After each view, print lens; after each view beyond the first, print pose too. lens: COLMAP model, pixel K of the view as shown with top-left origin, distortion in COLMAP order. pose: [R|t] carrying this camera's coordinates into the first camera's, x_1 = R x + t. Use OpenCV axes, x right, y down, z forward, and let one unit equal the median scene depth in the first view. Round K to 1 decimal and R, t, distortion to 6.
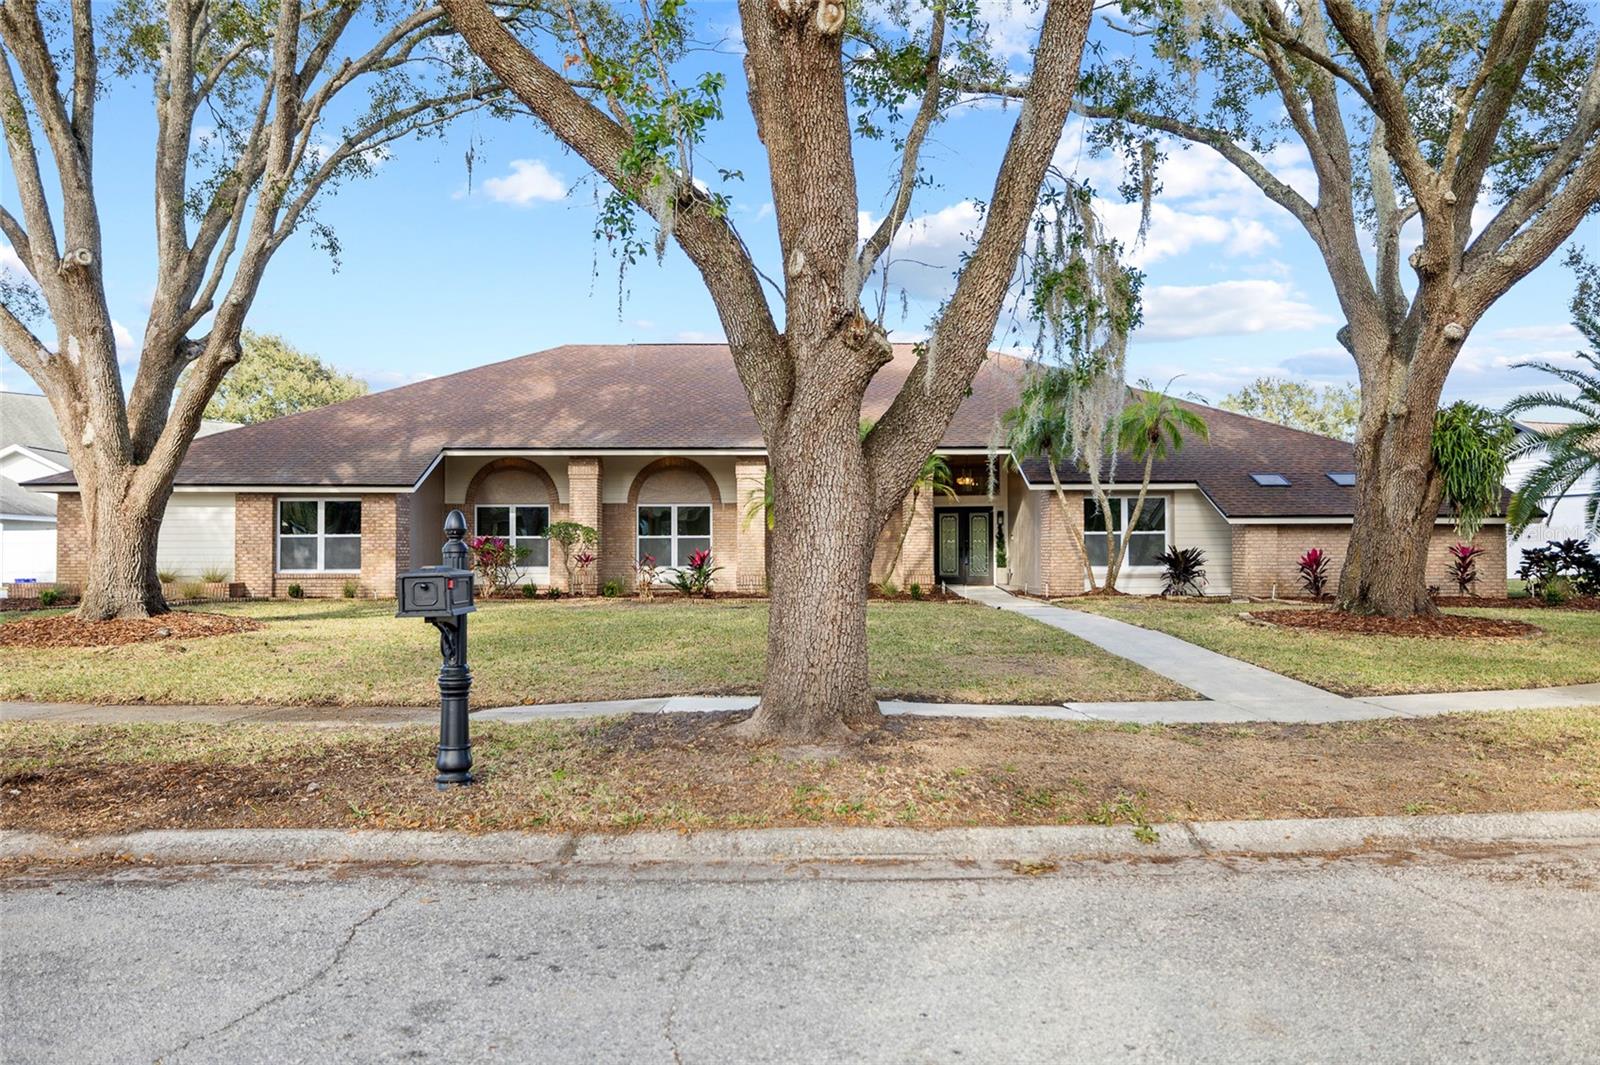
lens RADIAL K [[1158.3, 0, 801.6], [0, 1158.3, 538.4], [0, 0, 1]] dist [-0.002859, -0.000582]
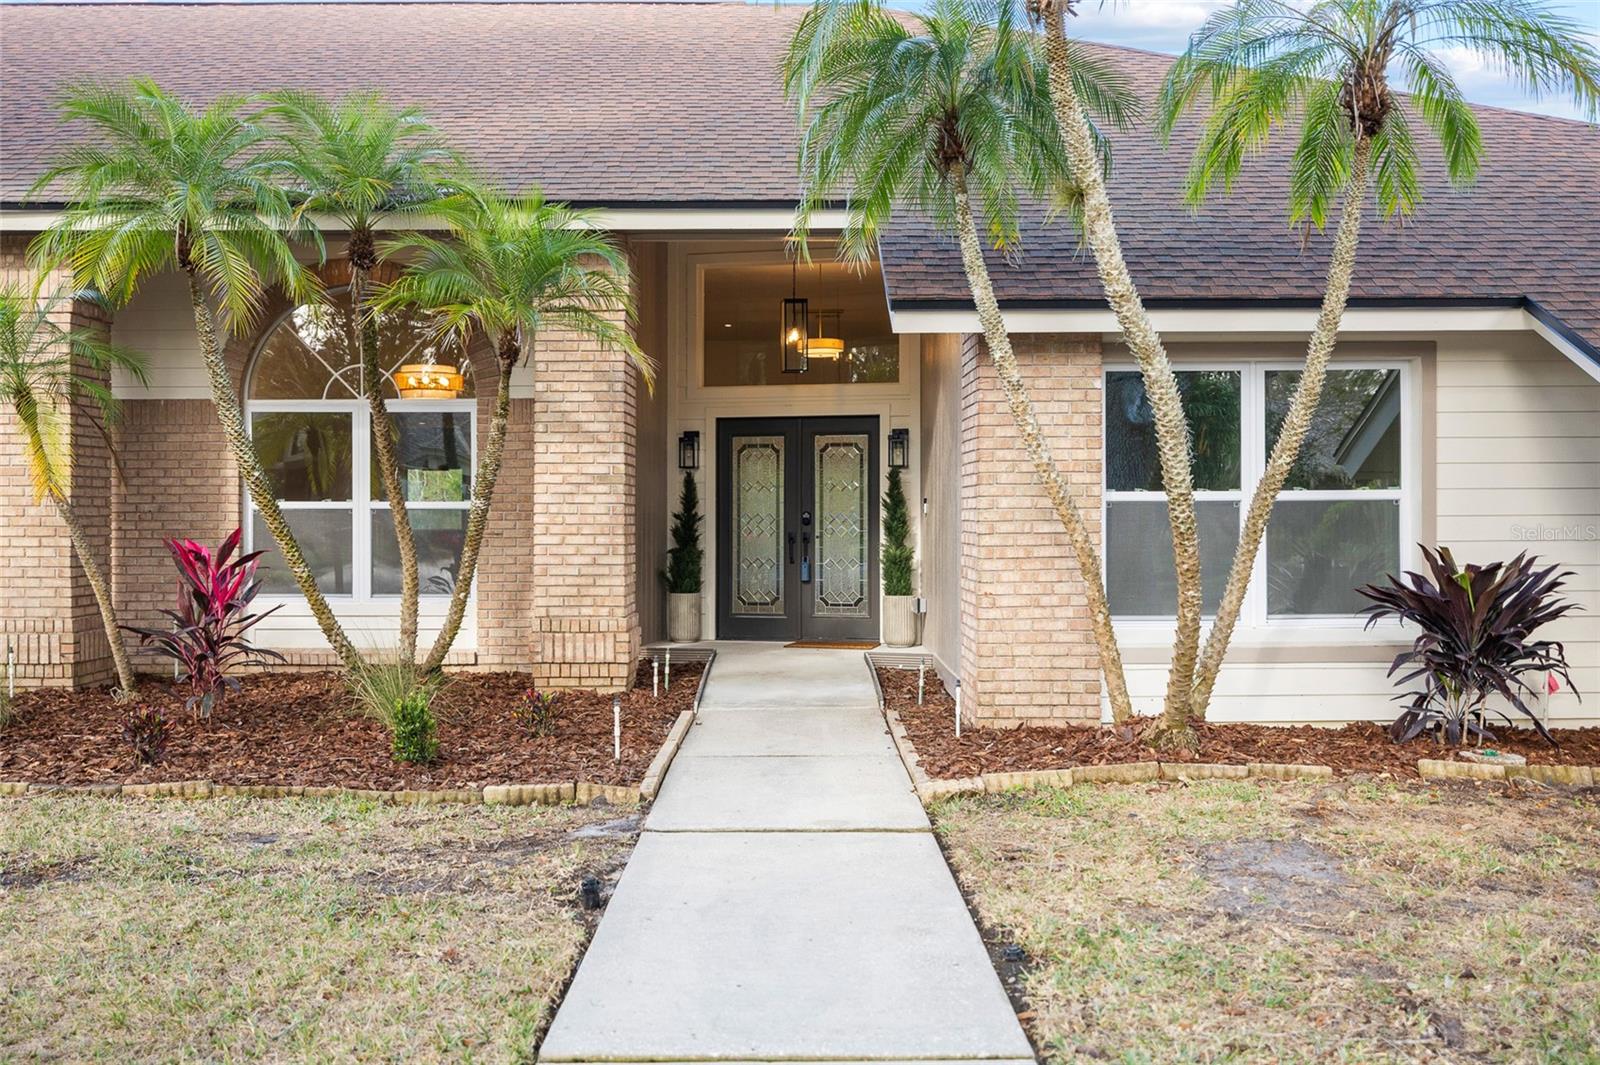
lens RADIAL K [[1555.8, 0, 798.3], [0, 1555.8, 525.2], [0, 0, 1]] dist [0.019145, 0.000000]
pose [[0.999653, 0.000343, -0.026330, 0.180467], [0.000196, 0.999790, 0.020474, -0.005270], [0.026332, -0.020472, 0.999444, 0.625943]]
